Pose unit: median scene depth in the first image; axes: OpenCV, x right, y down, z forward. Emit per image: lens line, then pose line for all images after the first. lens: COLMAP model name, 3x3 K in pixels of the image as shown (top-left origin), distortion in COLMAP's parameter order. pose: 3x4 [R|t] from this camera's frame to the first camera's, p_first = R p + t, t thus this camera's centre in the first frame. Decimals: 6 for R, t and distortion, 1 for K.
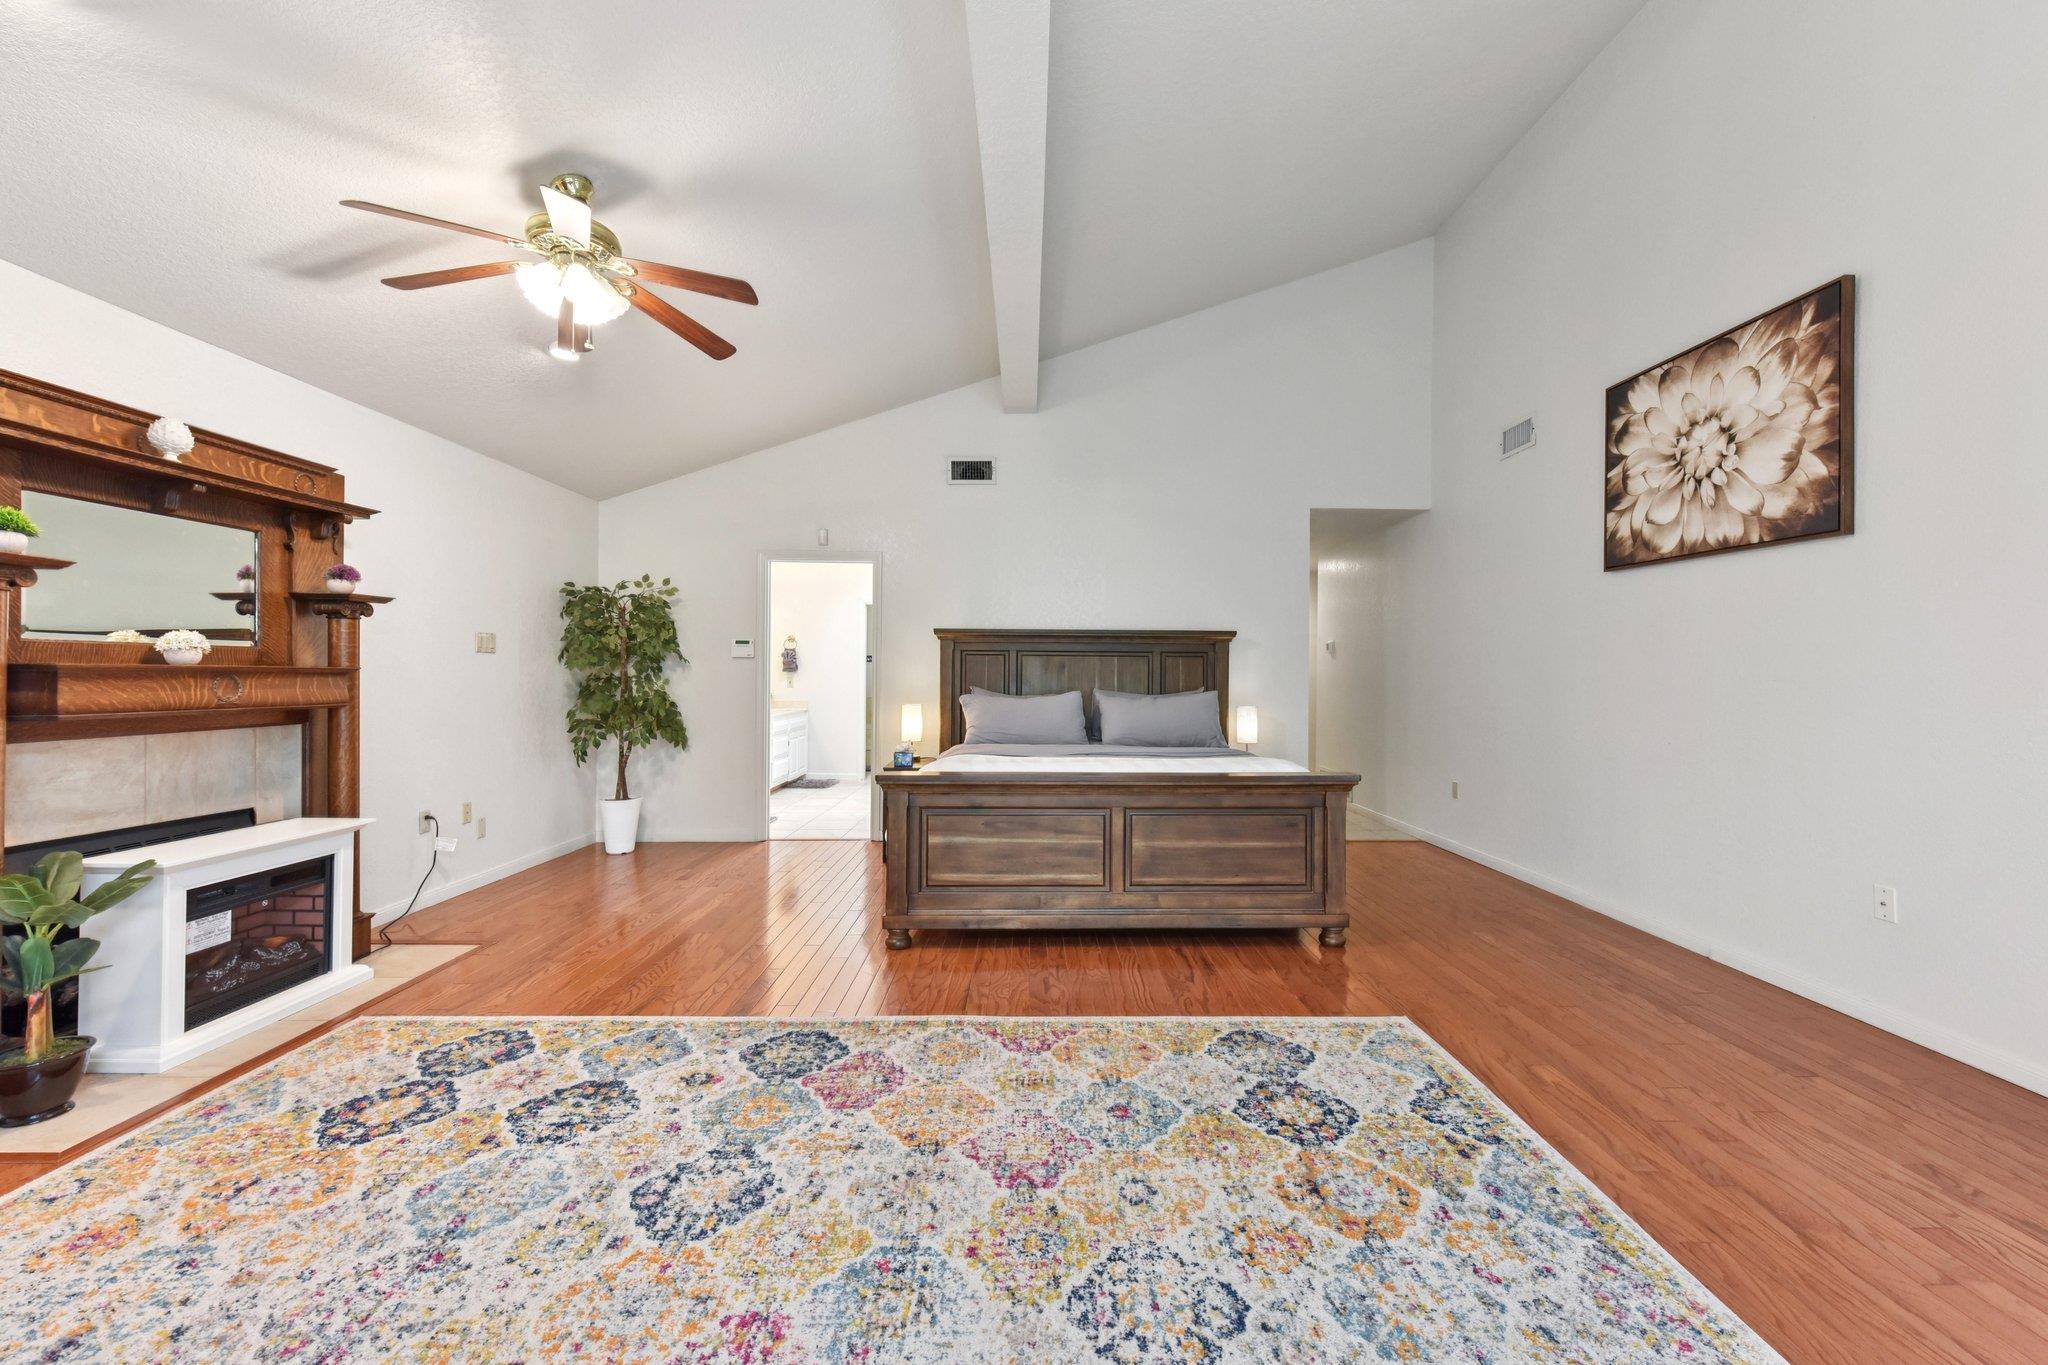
lens RADIAL K [[825.0, 0, 1034.9], [0, 825.0, 665.7], [0, 0, 1]] dist [0.000966, -0.000041]
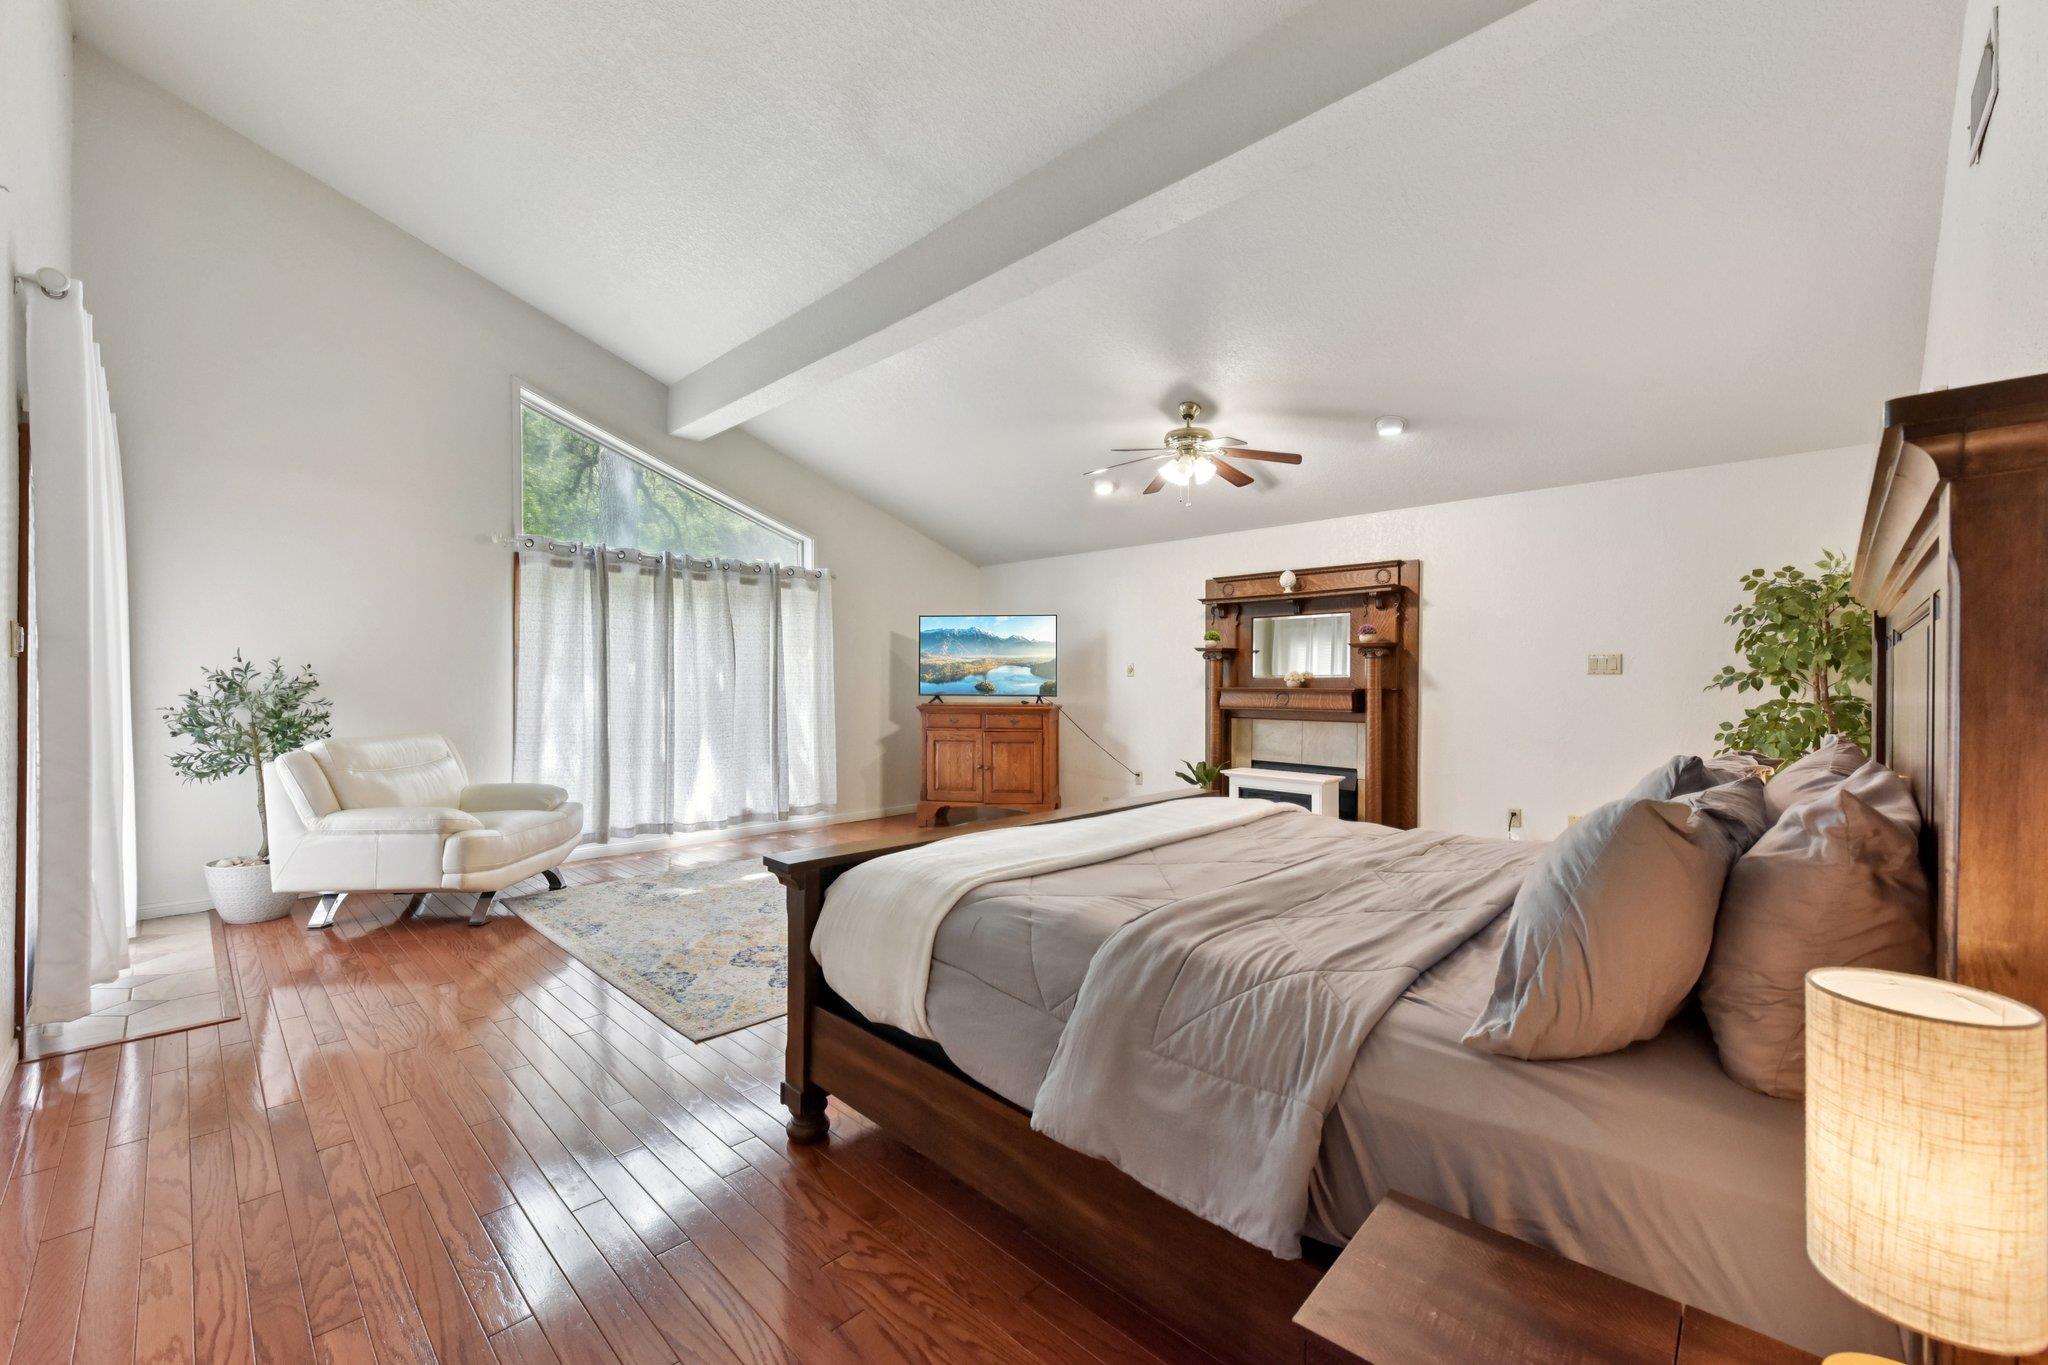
lens RADIAL K [[814.0, 0, 1048.6], [0, 814.0, 698.2], [0, 0, 1]] dist [0.000072, -0.000032]
pose [[-0.691562, 0.003268, -0.722310, 0.723024], [-0.000847, 0.999985, 0.005334, 0.012538], [0.722317, 0.004301, -0.691549, 1.661481]]
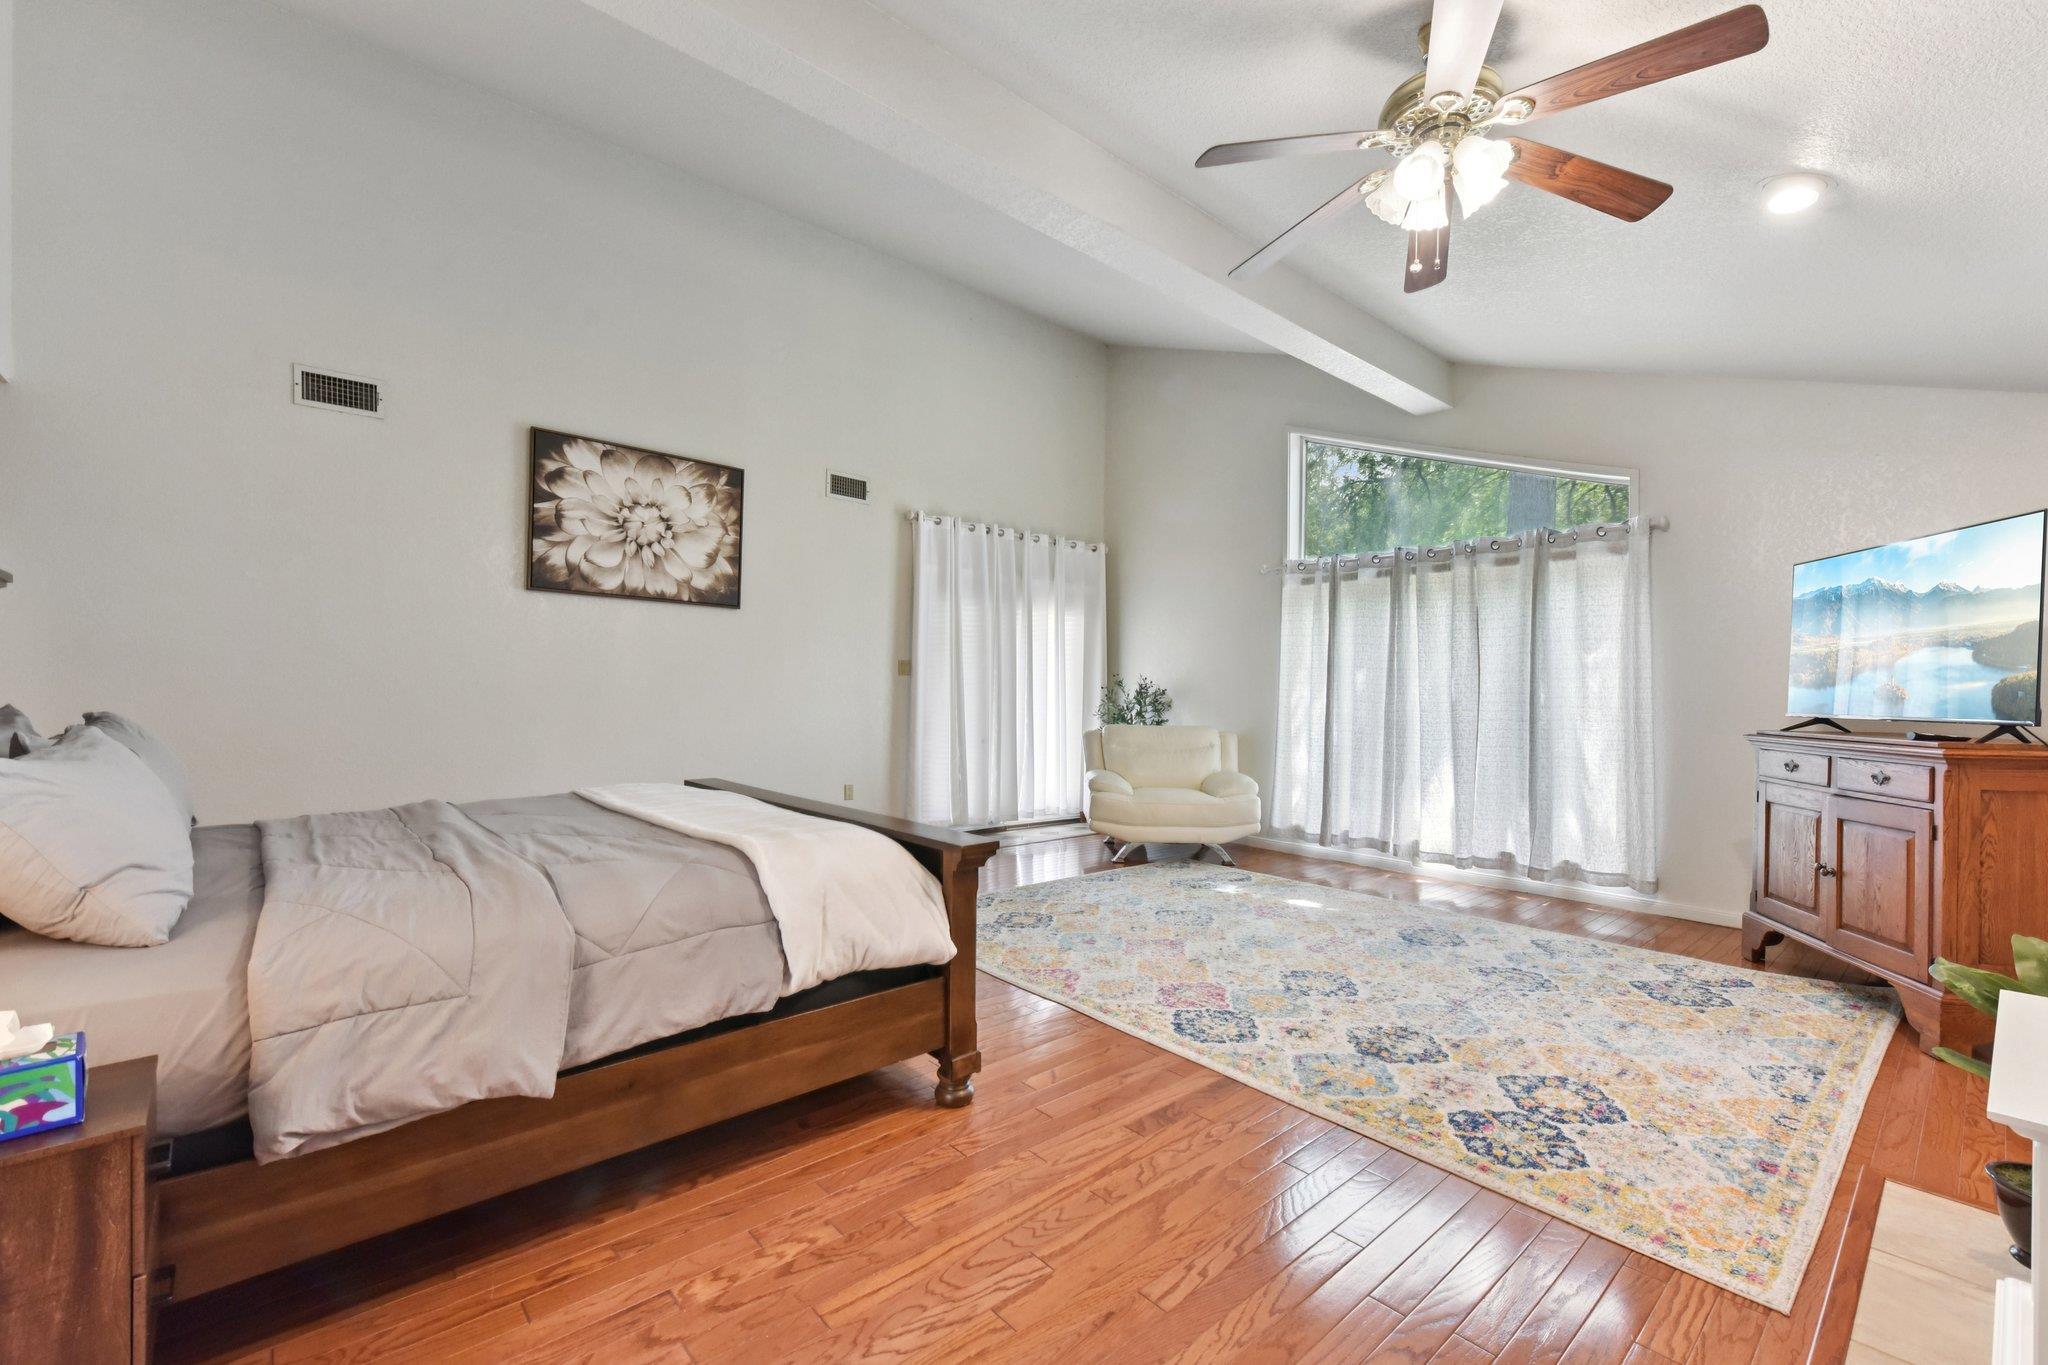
lens RADIAL K [[874.0, 0, 1023.7], [0, 874.0, 695.9], [0, 0, 1]] dist [0.000082, 0.000006]
pose [[-0.661118, -0.017816, 0.750071, -0.781429], [-0.024403, 0.999700, 0.002236, 0.013591], [-0.749885, -0.016826, -0.661354, 1.548093]]
